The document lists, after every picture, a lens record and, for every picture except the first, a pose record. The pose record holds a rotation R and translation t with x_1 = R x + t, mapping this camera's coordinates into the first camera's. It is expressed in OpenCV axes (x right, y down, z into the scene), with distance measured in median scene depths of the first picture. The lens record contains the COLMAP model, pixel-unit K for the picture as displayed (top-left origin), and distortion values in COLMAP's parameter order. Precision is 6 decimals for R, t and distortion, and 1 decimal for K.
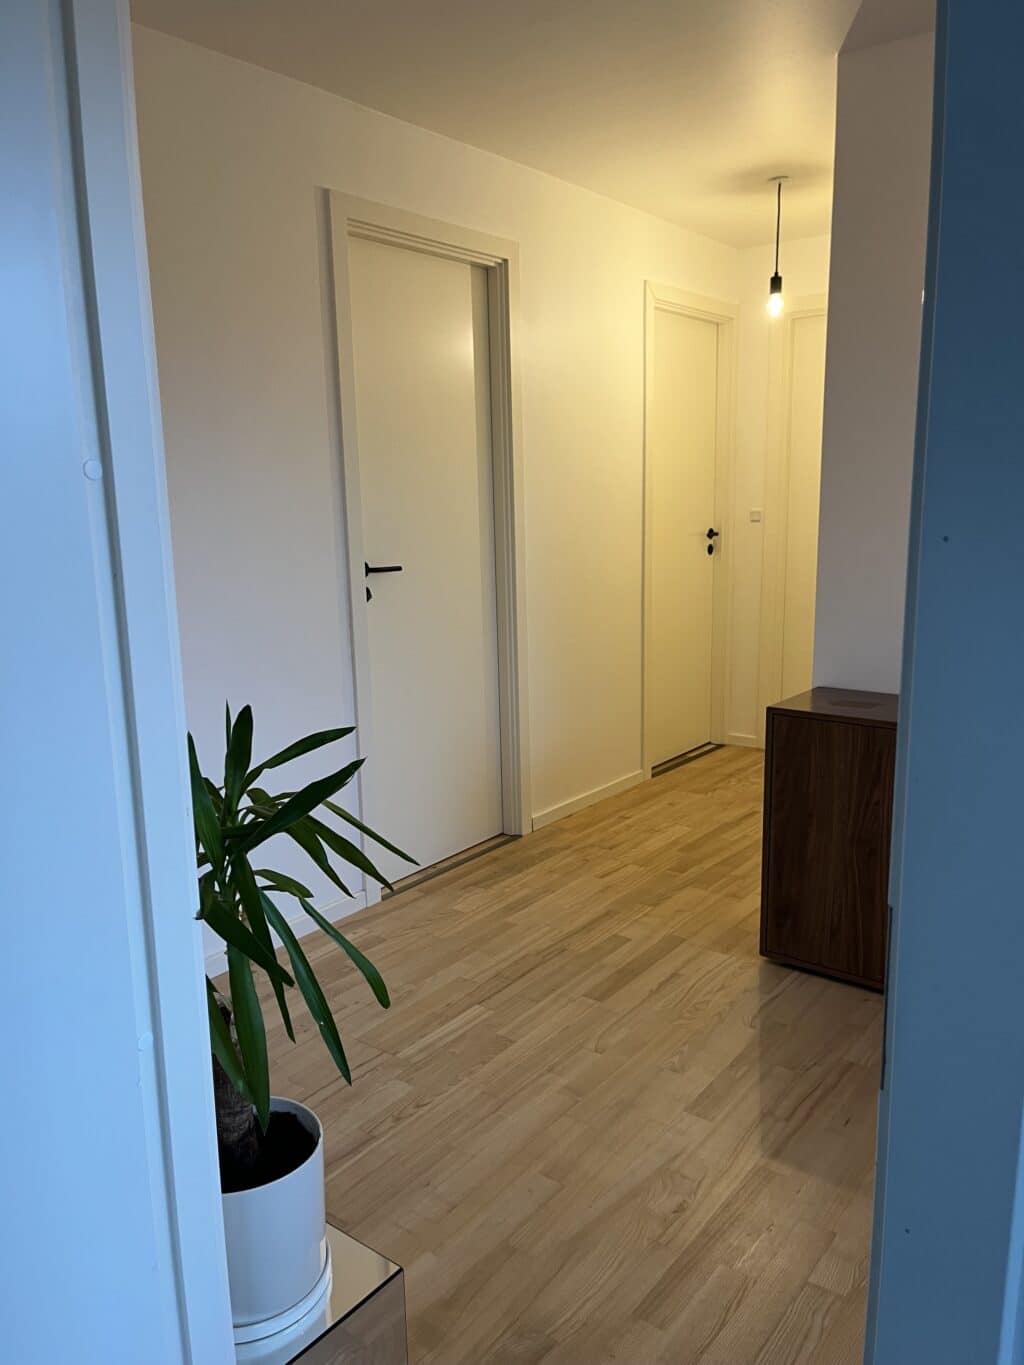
lens RADIAL K [[1038.2, 0, 512.0], [0, 1038.2, 682.5], [0, 0, 1]] dist [0.001725, -0.002422]
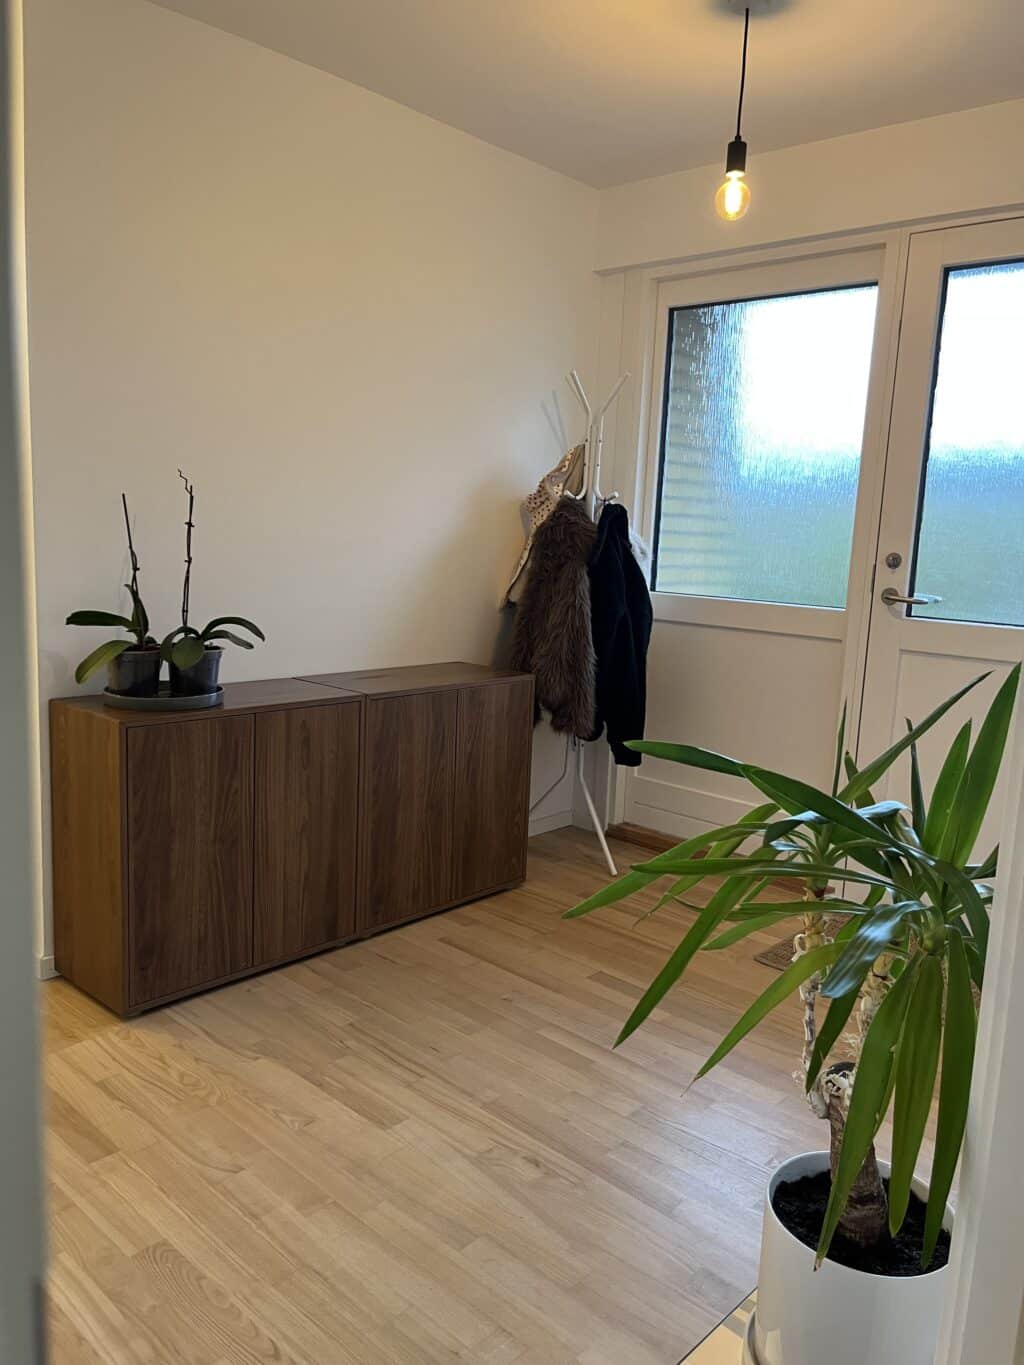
lens RADIAL K [[1038.2, 0, 512.0], [0, 1038.2, 682.5], [0, 0, 1]] dist [0.001725, -0.002422]
pose [[0.094728, -0.139876, 0.985627, -0.598876], [0.146417, 0.981270, 0.125185, -0.072772], [-0.984677, 0.132454, 0.113434, 0.632373]]
